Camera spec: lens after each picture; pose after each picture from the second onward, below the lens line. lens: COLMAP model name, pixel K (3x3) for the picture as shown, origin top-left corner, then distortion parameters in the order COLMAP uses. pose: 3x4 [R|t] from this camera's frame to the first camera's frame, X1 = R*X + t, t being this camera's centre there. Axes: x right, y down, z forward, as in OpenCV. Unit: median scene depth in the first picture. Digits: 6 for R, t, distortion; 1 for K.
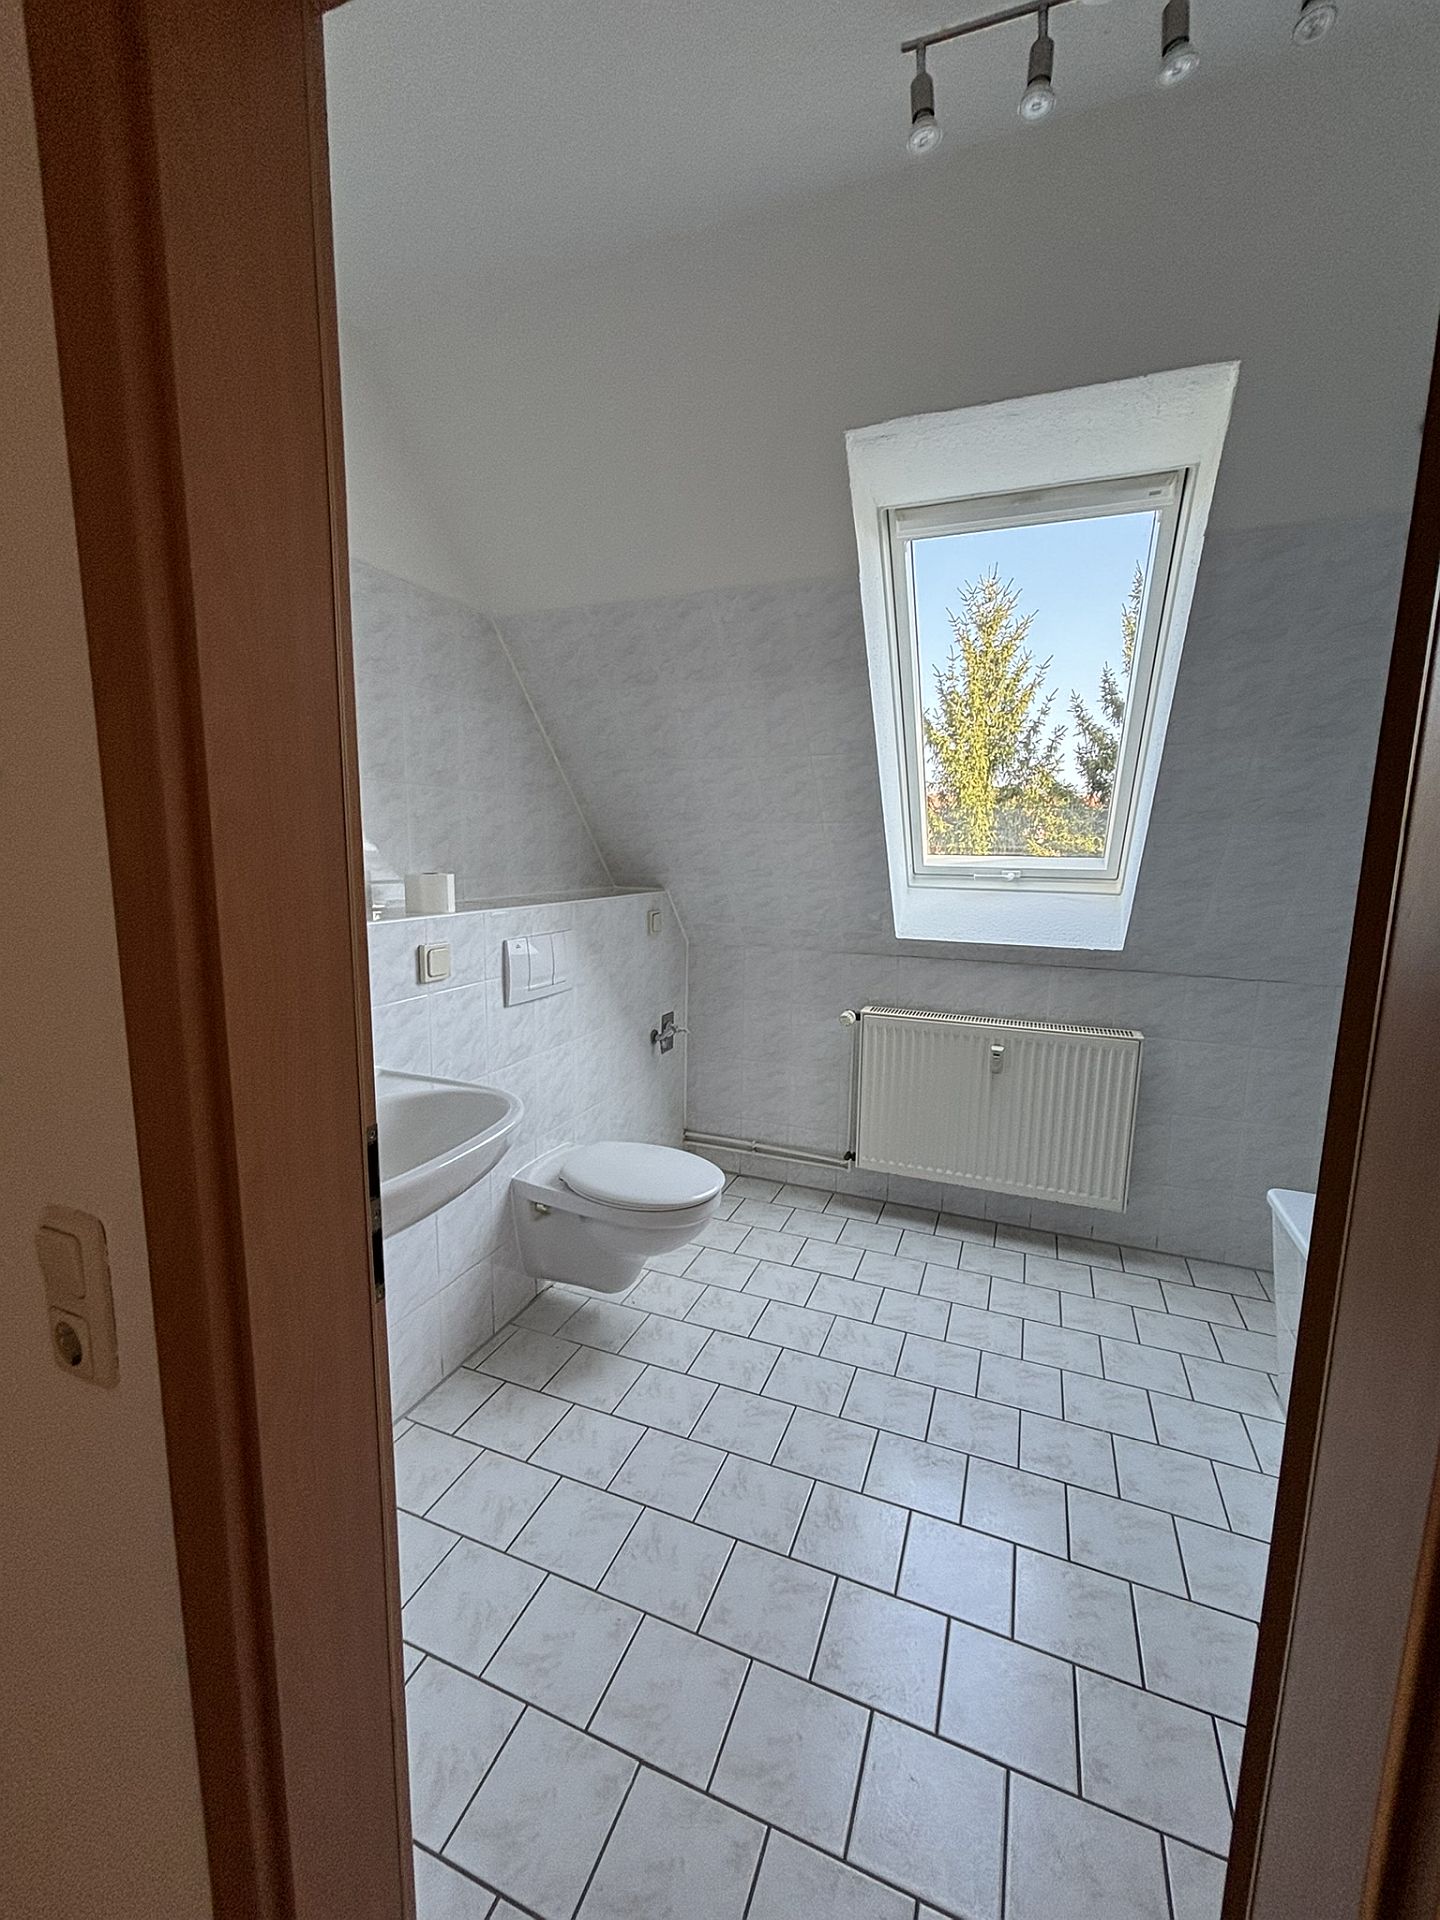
lens RADIAL K [[777.4, 0, 708.7], [0, 777.4, 955.6], [0, 0, 1]] dist [-0.002938, 0.000056]
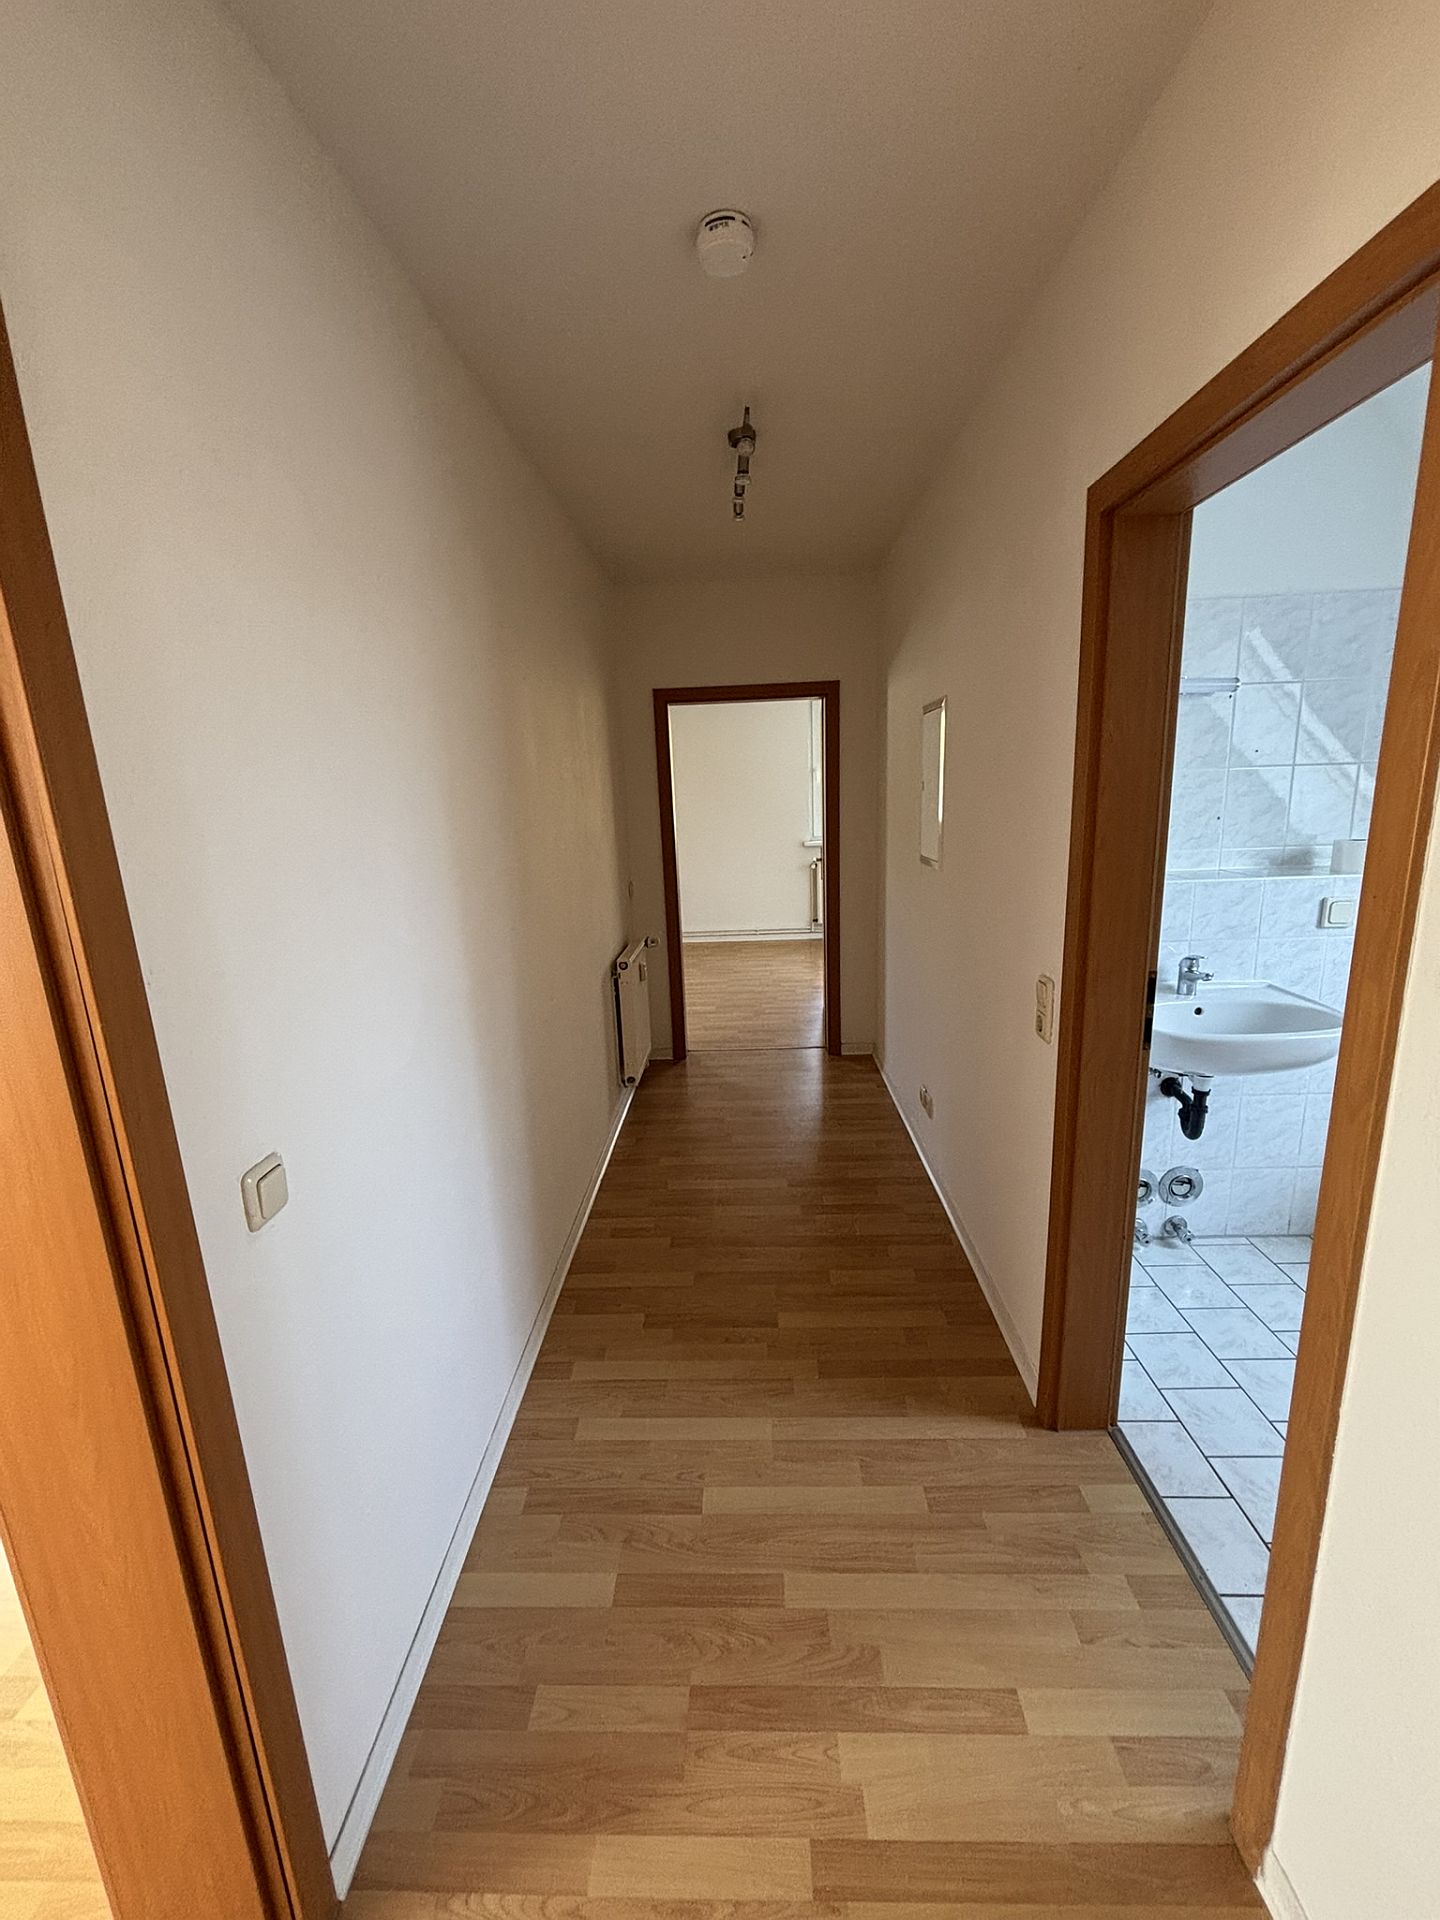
lens RADIAL K [[777.4, 0, 712.6], [0, 777.4, 951.8], [0, 0, 1]] dist [-0.002938, 0.000056]
pose [[0.347710, 0.174463, -0.921228, 0.479055], [-0.091995, 0.984143, 0.151655, -0.026665], [0.933078, 0.032016, 0.358246, -0.410814]]
